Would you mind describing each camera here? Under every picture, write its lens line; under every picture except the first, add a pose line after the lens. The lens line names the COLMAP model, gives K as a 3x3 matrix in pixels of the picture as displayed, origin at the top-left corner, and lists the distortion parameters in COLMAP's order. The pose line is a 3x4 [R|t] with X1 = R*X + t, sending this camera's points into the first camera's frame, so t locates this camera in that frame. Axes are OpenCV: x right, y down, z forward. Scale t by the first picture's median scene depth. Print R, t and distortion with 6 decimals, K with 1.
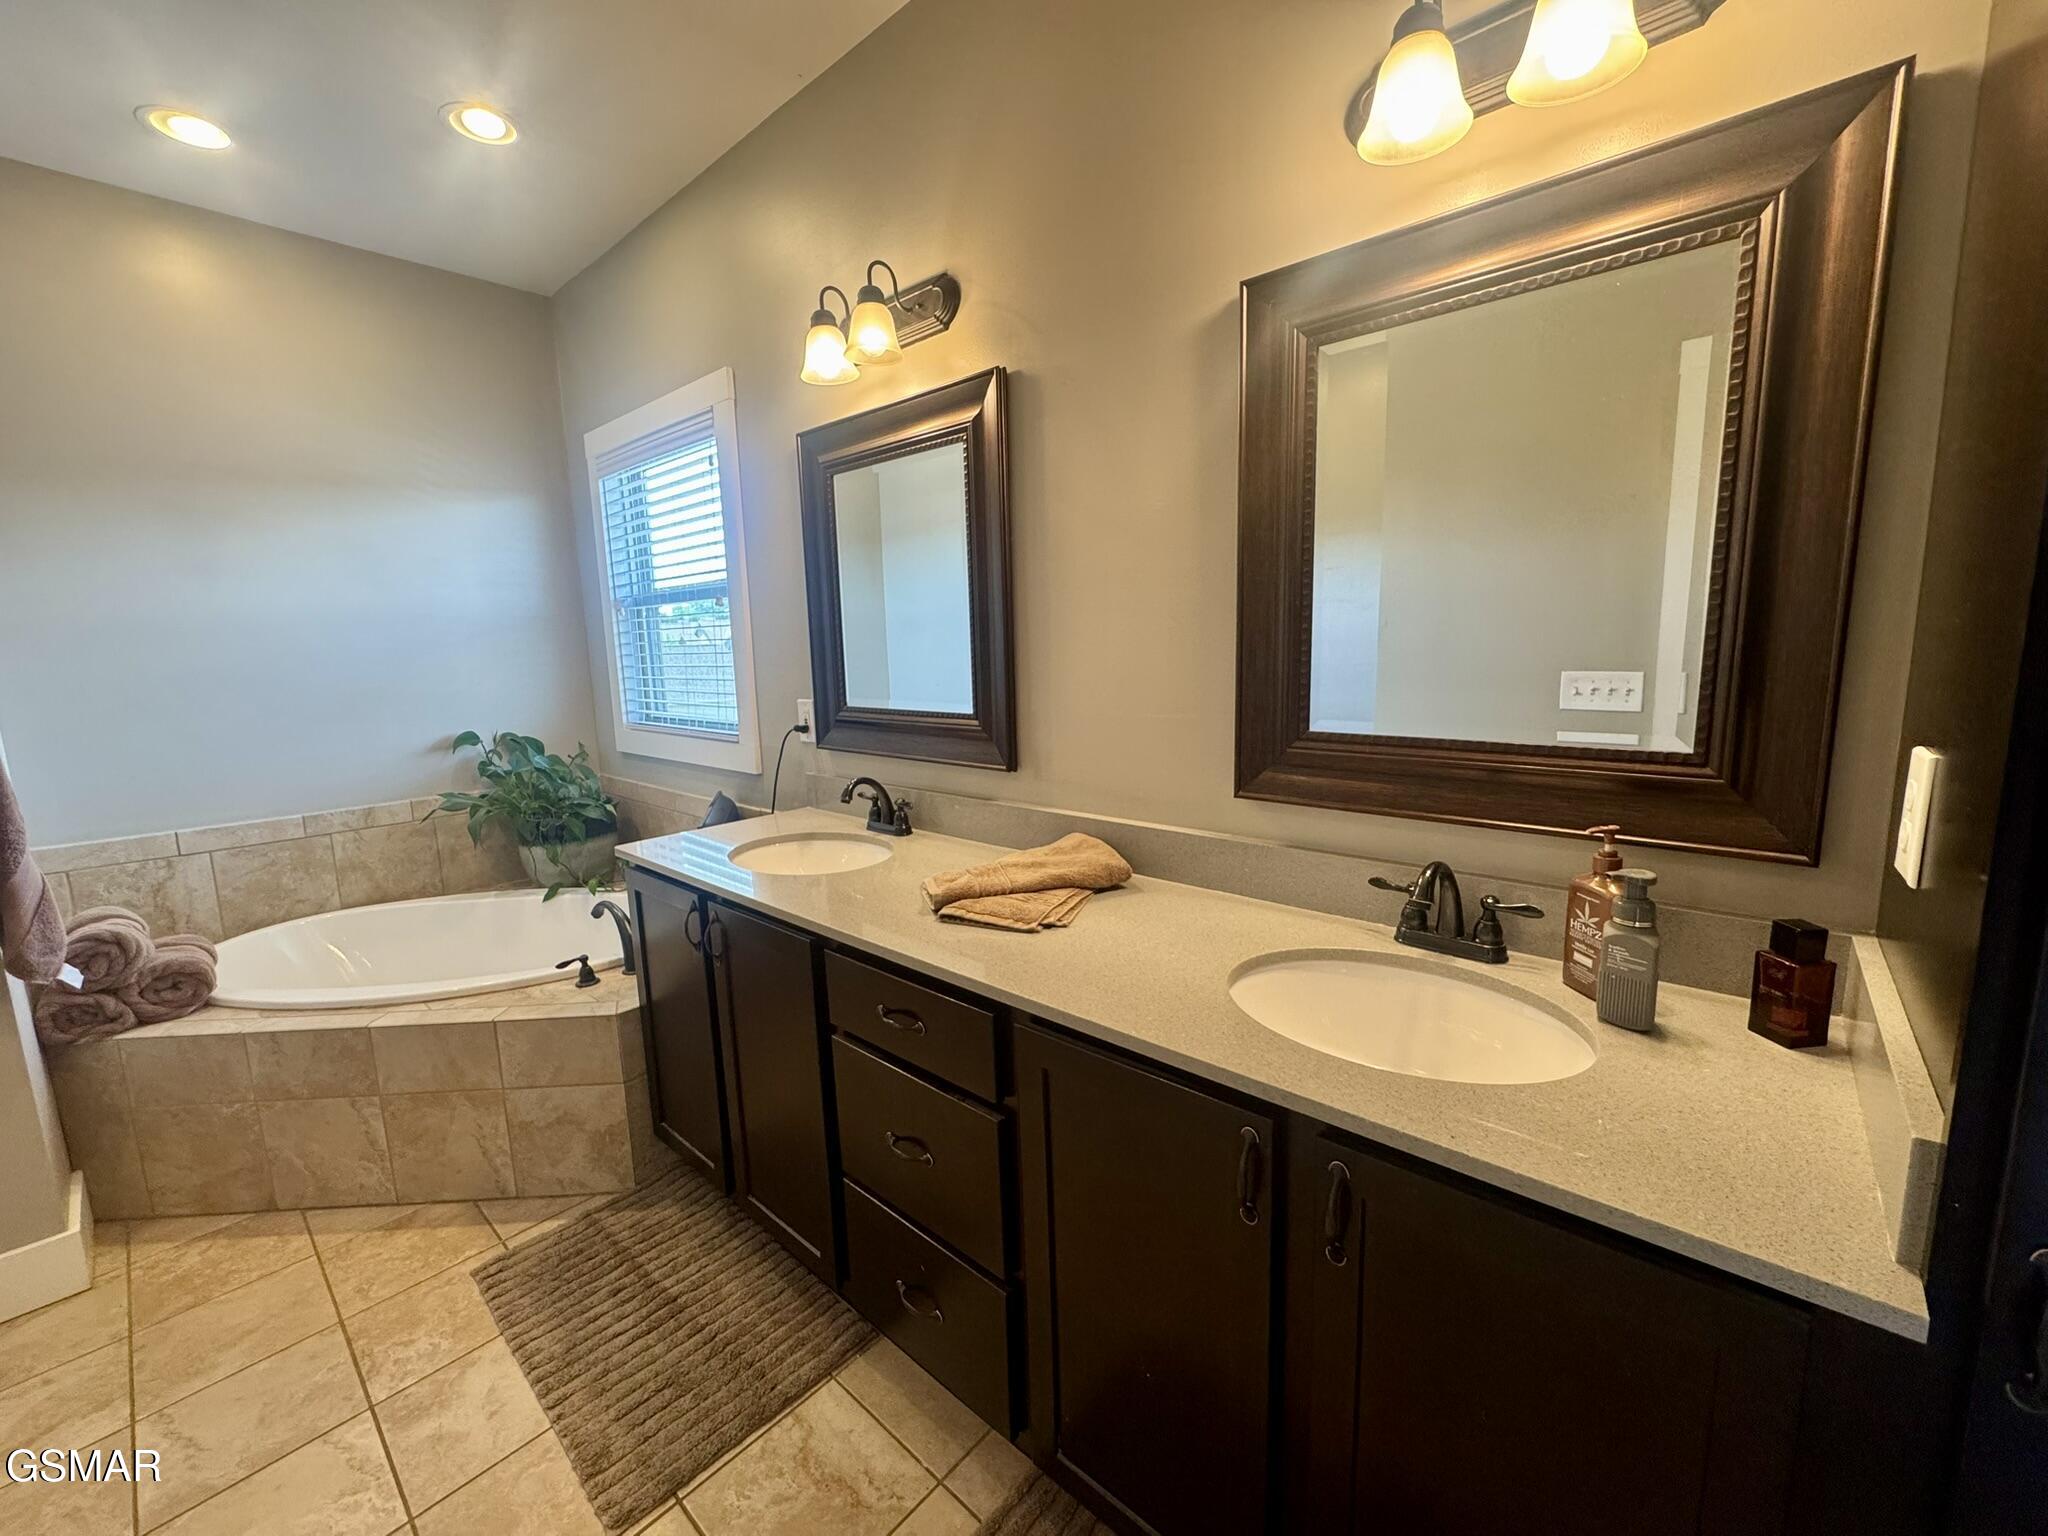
lens RADIAL K [[820.6, 0, 1022.1], [0, 820.6, 765.0], [0, 0, 1]] dist [0.000750, -0.000159]
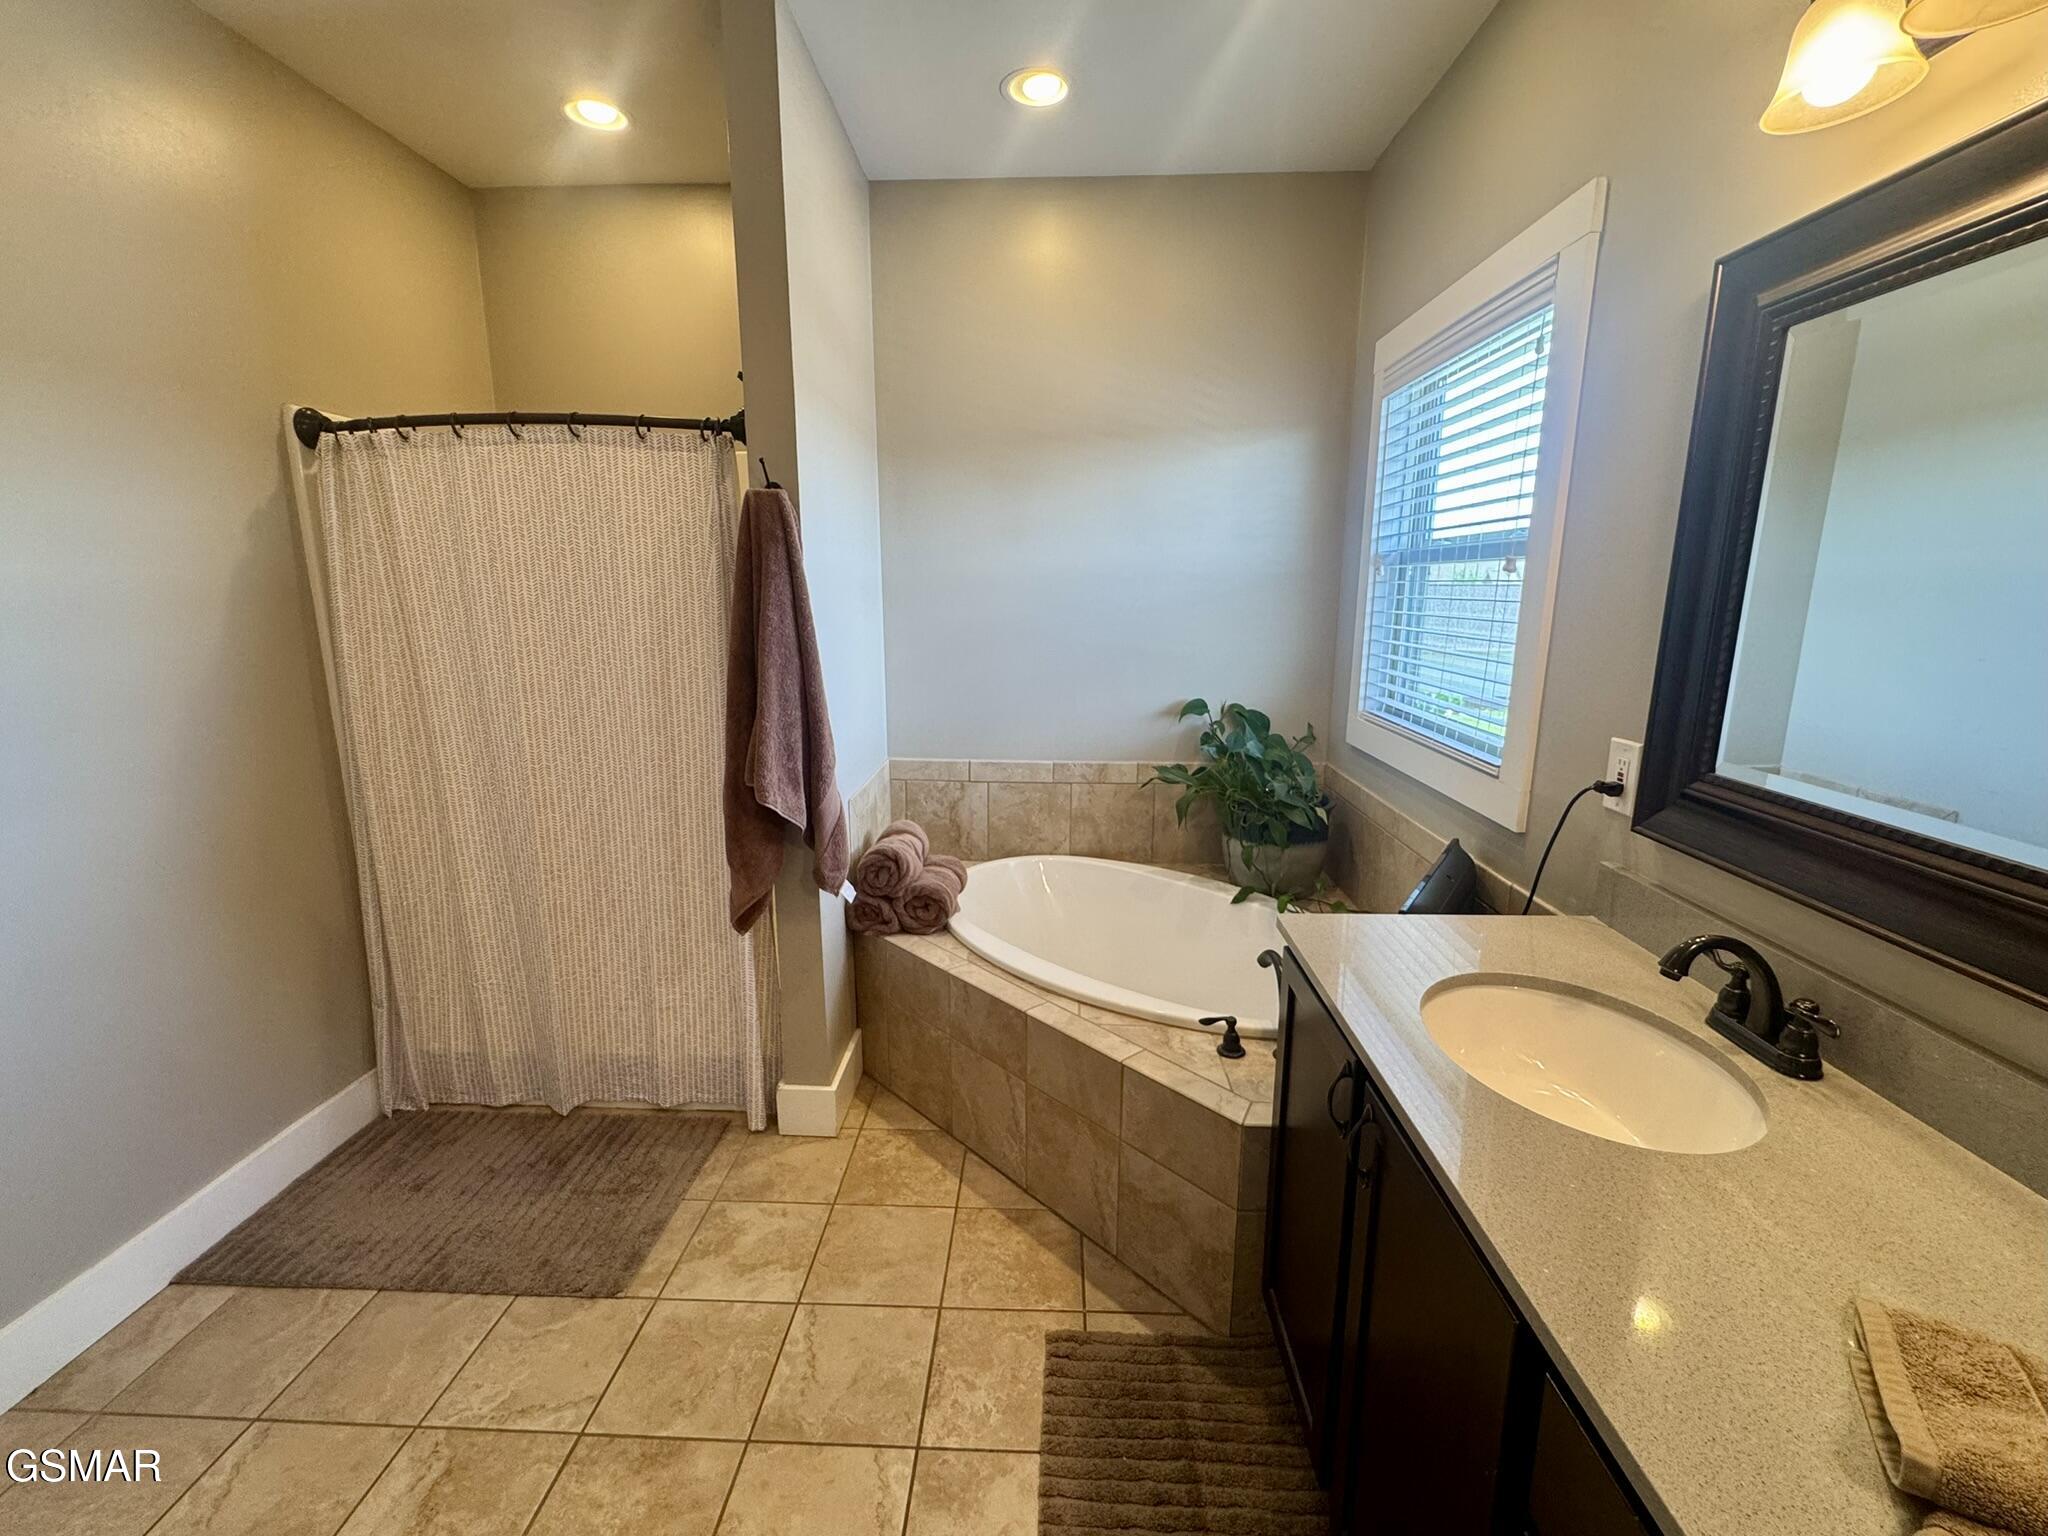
lens RADIAL K [[861.9, 0, 1022.8], [0, 861.9, 761.8], [0, 0, 1]] dist [-0.004333, -0.000593]
pose [[0.640044, 0.183410, -0.746127, -0.087097], [-0.137148, 0.982767, 0.123931, -0.089059], [0.755999, 0.023009, 0.654168, 0.298223]]
